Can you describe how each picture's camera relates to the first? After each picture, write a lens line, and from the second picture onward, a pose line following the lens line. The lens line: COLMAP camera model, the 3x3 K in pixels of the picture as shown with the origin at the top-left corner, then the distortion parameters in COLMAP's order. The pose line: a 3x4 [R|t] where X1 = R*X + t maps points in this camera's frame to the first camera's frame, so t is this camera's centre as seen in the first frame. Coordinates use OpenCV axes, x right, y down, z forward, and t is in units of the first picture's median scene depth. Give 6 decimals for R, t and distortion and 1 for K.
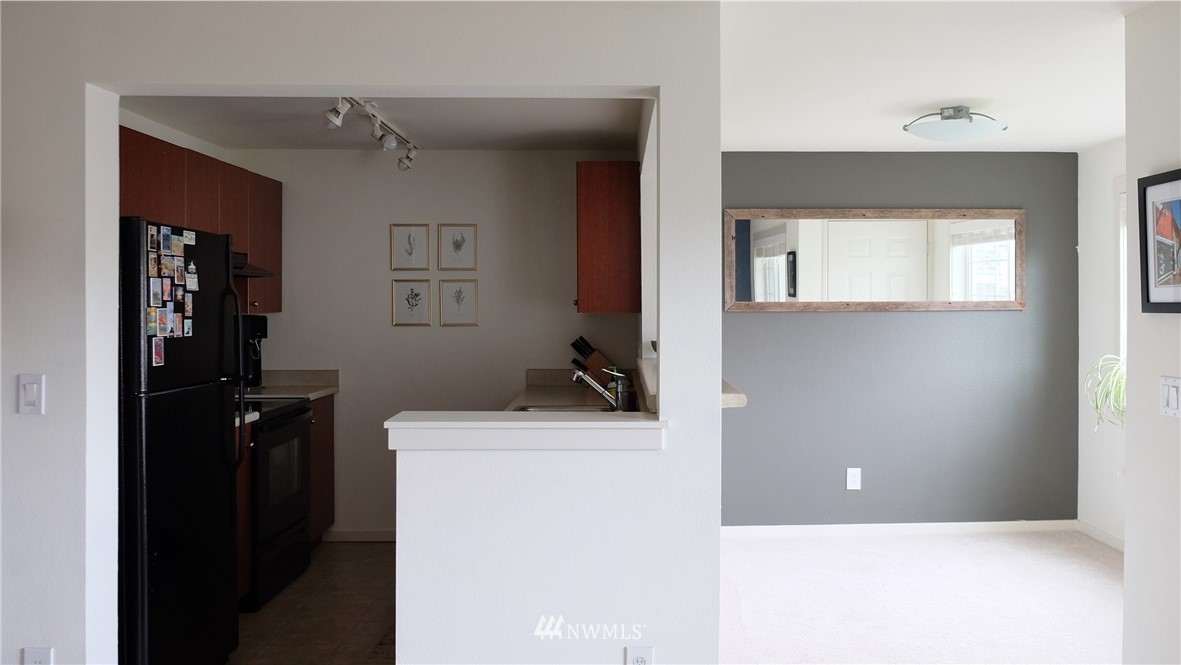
lens RADIAL K [[946.0, 0, 591.9], [0, 946.0, 298.8], [0, 0, 1]] dist [-0.005878, 0.000924]
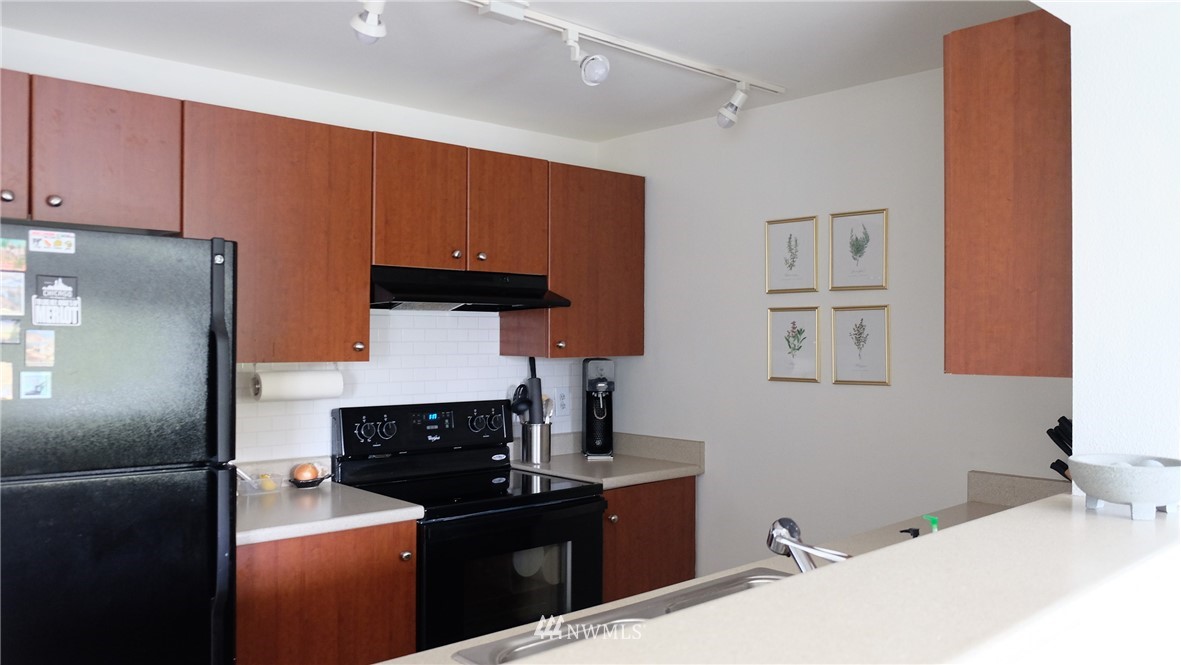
lens RADIAL K [[928.5, 0, 590.3], [0, 928.5, 359.8], [0, 0, 1]] dist [-0.002163, -0.001837]
pose [[0.698090, 0.020769, -0.715709, 0.155823], [-0.002008, 0.999632, 0.027050, -0.002107], [0.716007, -0.017446, 0.697875, 0.478177]]
